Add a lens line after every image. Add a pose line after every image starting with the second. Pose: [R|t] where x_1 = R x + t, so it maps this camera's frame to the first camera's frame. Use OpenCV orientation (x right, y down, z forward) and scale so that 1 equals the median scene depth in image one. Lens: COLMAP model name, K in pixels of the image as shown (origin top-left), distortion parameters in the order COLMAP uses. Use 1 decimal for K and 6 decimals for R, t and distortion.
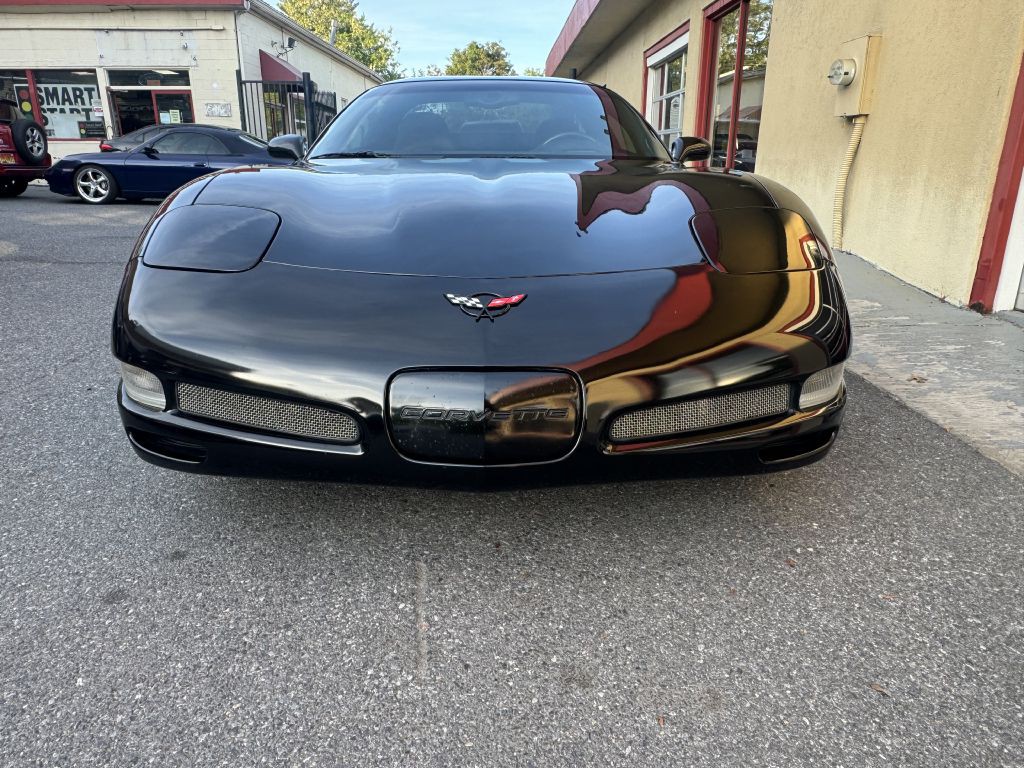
lens RADIAL K [[698.6, 0, 512.3], [0, 698.6, 388.4], [0, 0, 1]] dist [-0.002893, 0.002880]
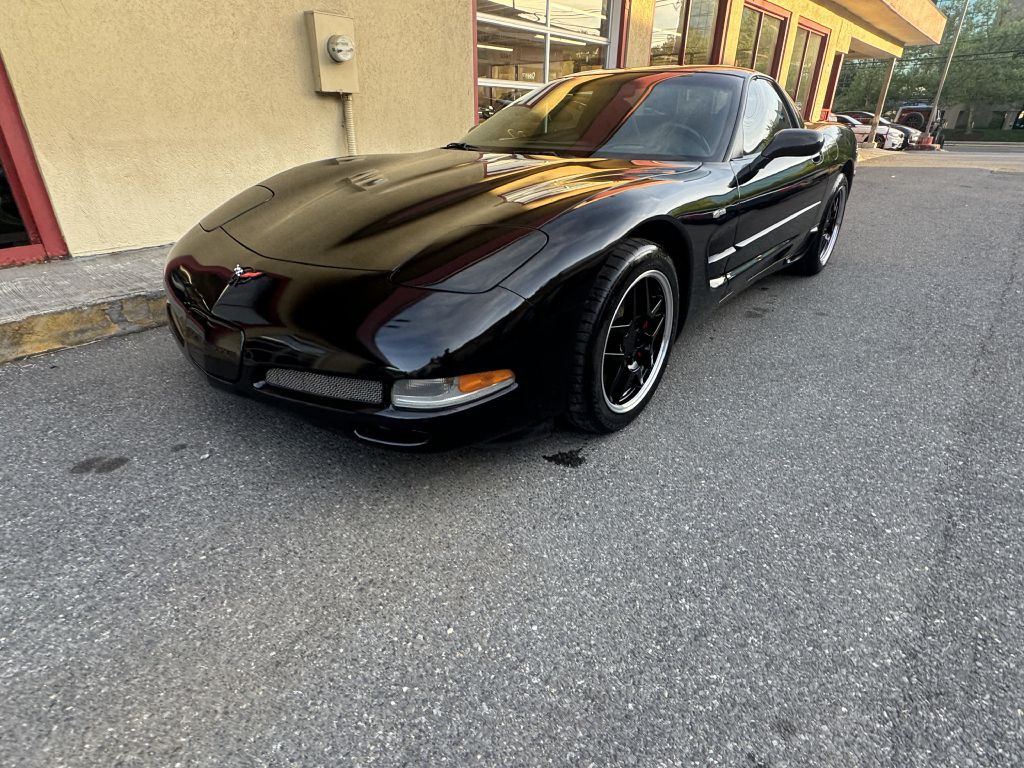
lens RADIAL K [[548.5, 0, 510.5], [0, 548.5, 385.8], [0, 0, 1]] dist [0.000839, -0.001596]
pose [[-0.747815, -0.303751, 0.590346, -0.499992], [0.200065, 0.744763, 0.636634, -0.760016], [-0.633046, 0.594191, -0.496175, 2.146640]]
